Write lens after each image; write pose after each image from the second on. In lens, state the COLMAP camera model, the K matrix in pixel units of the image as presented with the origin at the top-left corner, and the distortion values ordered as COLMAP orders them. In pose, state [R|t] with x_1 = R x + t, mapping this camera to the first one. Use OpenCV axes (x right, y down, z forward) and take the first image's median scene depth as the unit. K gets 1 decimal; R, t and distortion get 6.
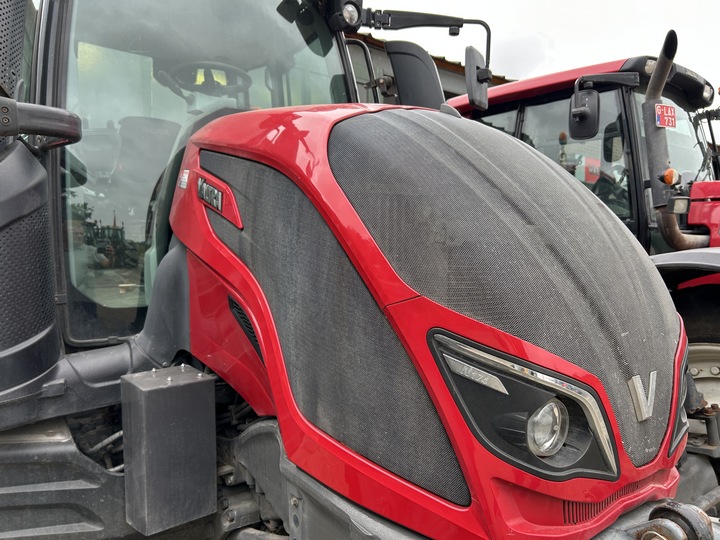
lens RADIAL K [[542.0, 0, 358.9], [0, 542.0, 274.7], [0, 0, 1]] dist [0.054926, -0.051901]
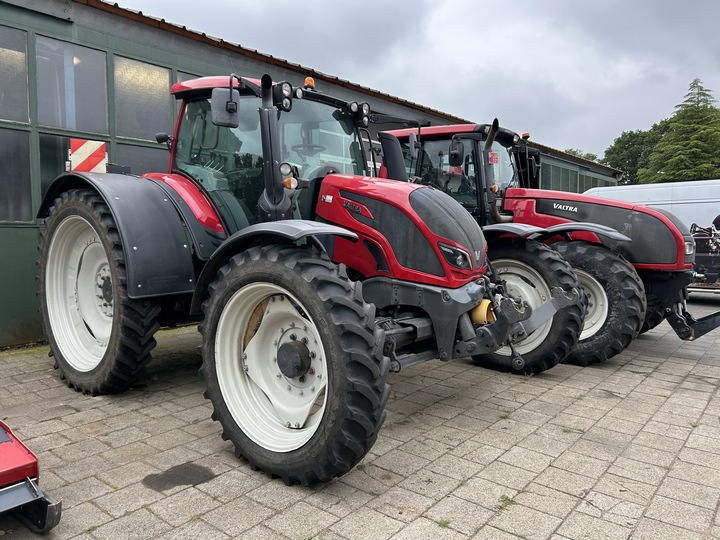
lens RADIAL K [[542.0, 0, 361.7], [0, 542.0, 261.4], [0, 0, 1]] dist [0.054926, -0.051901]
pose [[0.970456, -0.013242, 0.240915, -0.935624], [0.005101, 0.999396, 0.034386, 0.058402], [-0.241225, -0.032141, 0.969937, -1.961293]]
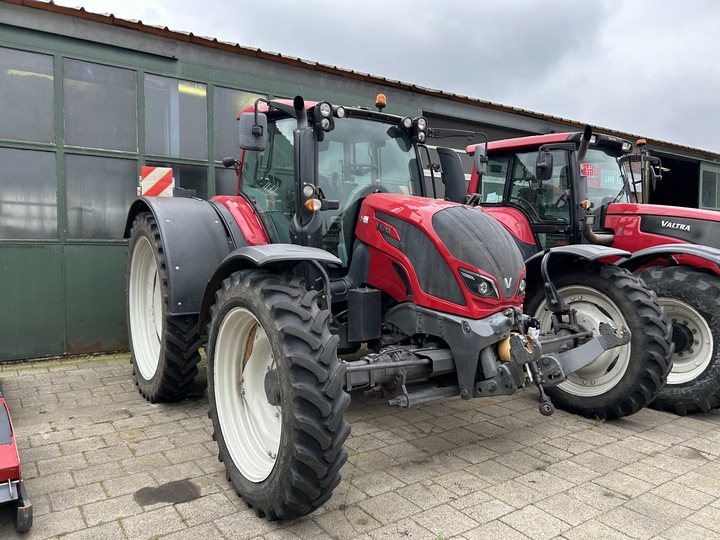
lens RADIAL K [[542.0, 0, 365.2], [0, 542.0, 272.4], [0, 0, 1]] dist [0.054926, -0.051901]
pose [[0.999549, 0.007983, -0.028936, -0.274108], [-0.007173, 0.999583, 0.027961, 0.015015], [0.029147, -0.027741, 0.999190, -1.896042]]
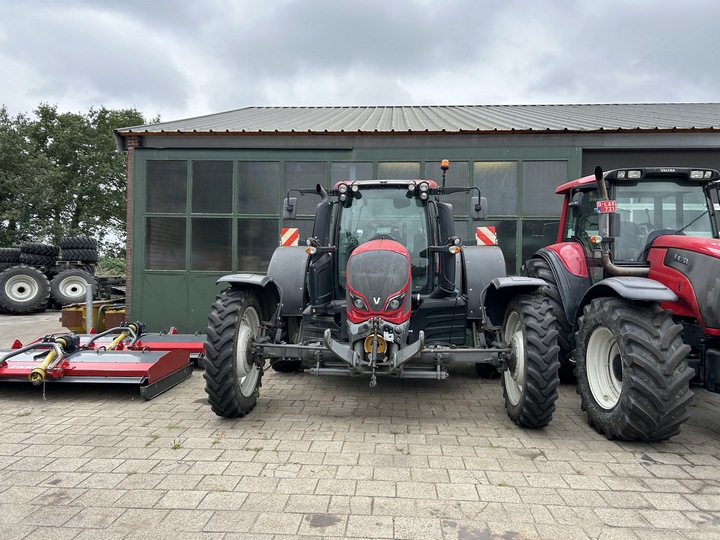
lens RADIAL K [[542.0, 0, 355.0], [0, 542.0, 265.1], [0, 0, 1]] dist [0.054926, -0.051901]
pose [[0.755873, -0.001017, -0.654718, 2.558913], [-0.027200, 0.999087, -0.032953, 0.007790], [0.654153, 0.042717, 0.755155, -2.280251]]
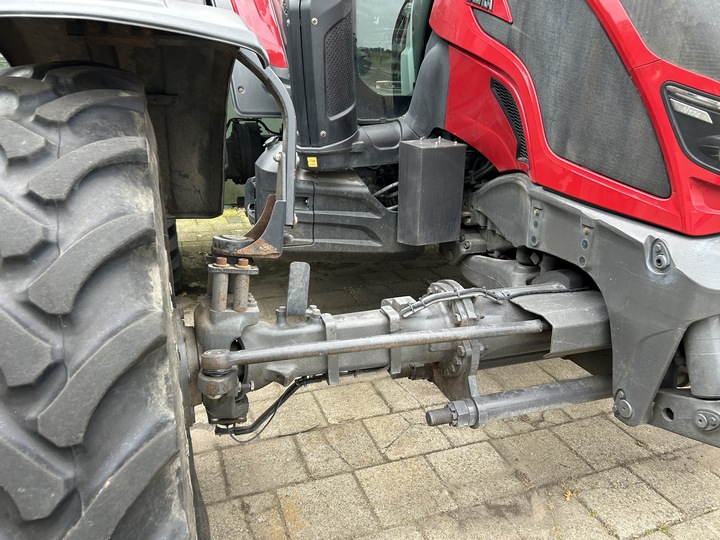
lens RADIAL K [[542.0, 0, 364.3], [0, 542.0, 273.7], [0, 0, 1]] dist [0.054926, -0.051901]
pose [[0.958807, 0.108763, -0.262410, -0.117570], [-0.025846, 0.953365, 0.300712, 0.092607], [0.282879, -0.281543, 0.916904, -0.447828]]
